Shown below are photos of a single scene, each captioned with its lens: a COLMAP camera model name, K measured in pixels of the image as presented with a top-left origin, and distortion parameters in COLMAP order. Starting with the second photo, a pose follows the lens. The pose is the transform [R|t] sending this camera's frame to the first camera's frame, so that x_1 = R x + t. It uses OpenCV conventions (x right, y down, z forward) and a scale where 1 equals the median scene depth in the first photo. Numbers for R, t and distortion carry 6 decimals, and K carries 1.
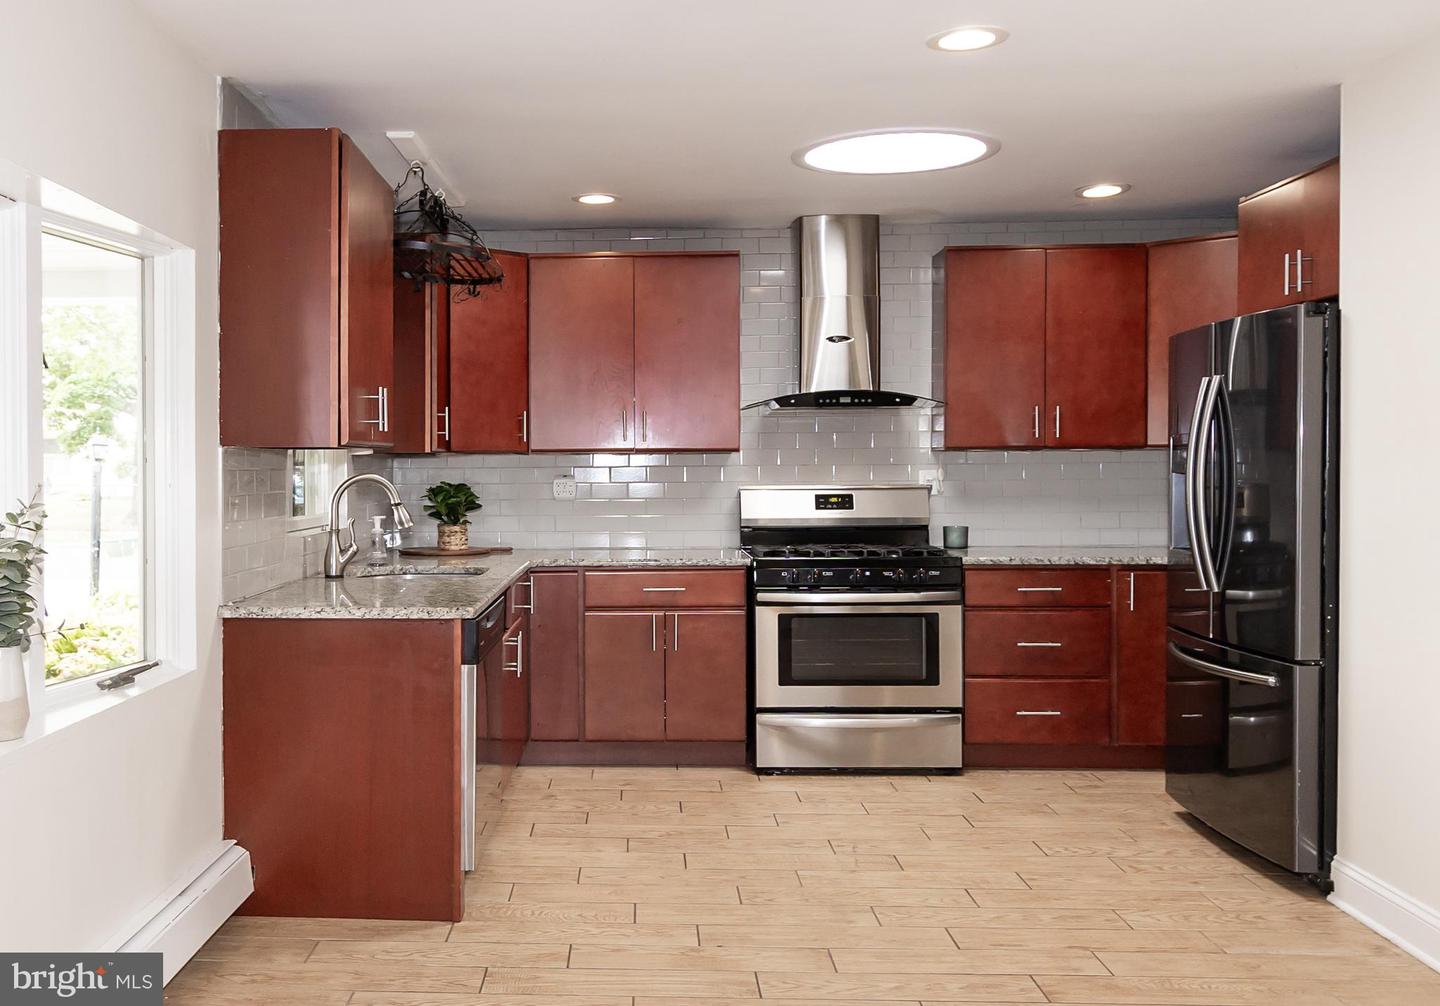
lens RADIAL K [[1198.6, 0, 626.7], [0, 1198.6, 484.5], [0, 0, 1]] dist [-0.047555, 0.026228]
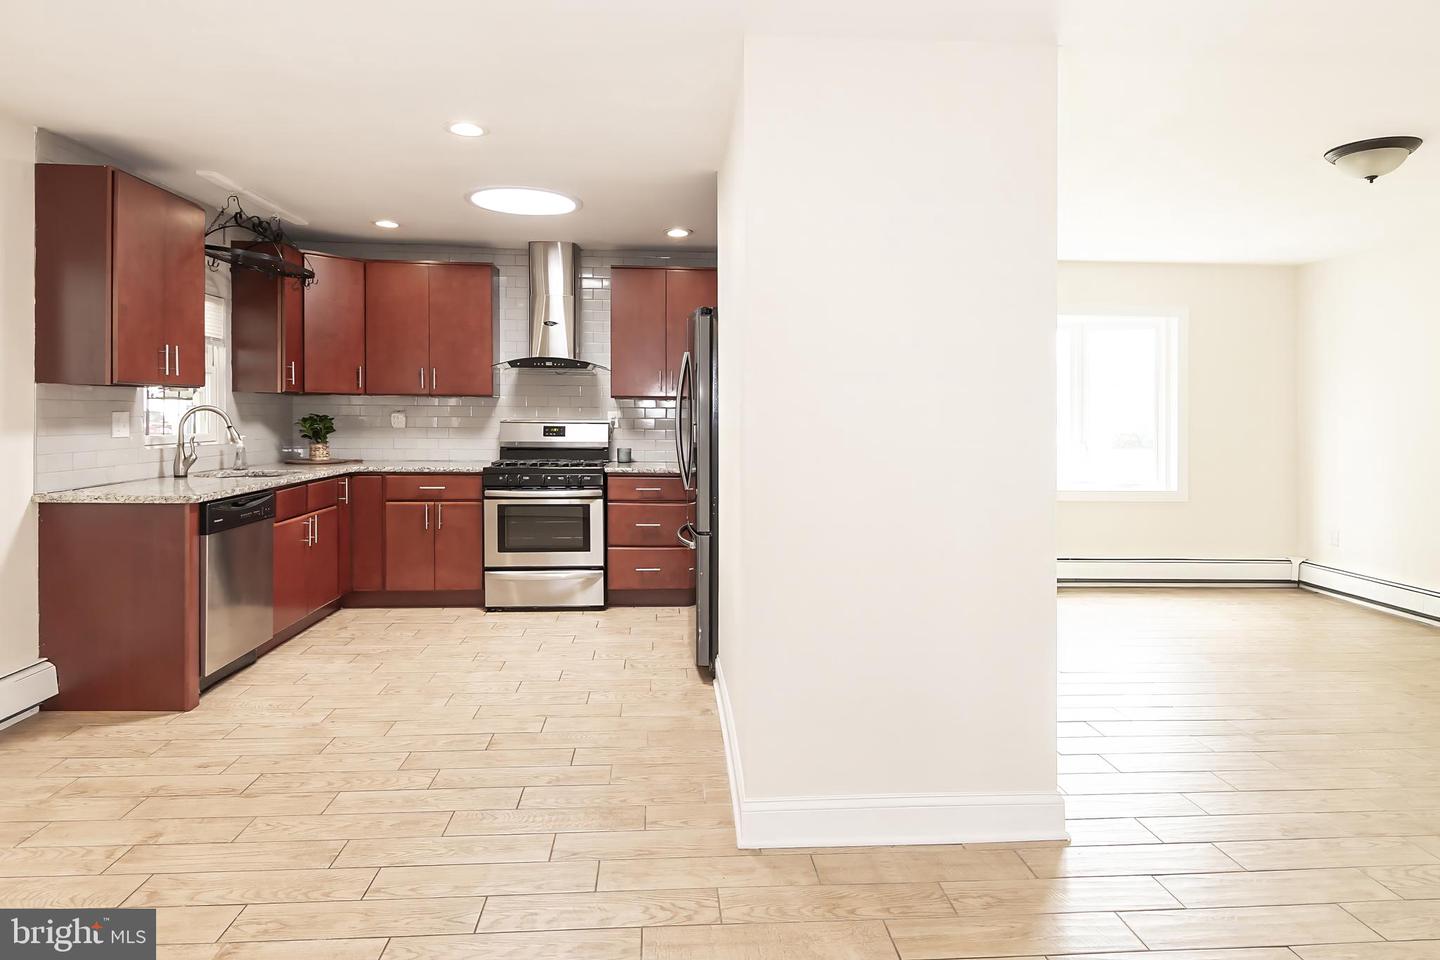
lens RADIAL K [[819.4, 0, 720.9], [0, 819.4, 416.5], [0, 0, 1]] dist [0.006012, -0.004957]
pose [[0.993916, 0.019334, 0.108432, 0.297390], [-0.018428, 0.999786, -0.009349, 0.001910], [-0.108590, 0.007294, 0.994060, -0.060382]]
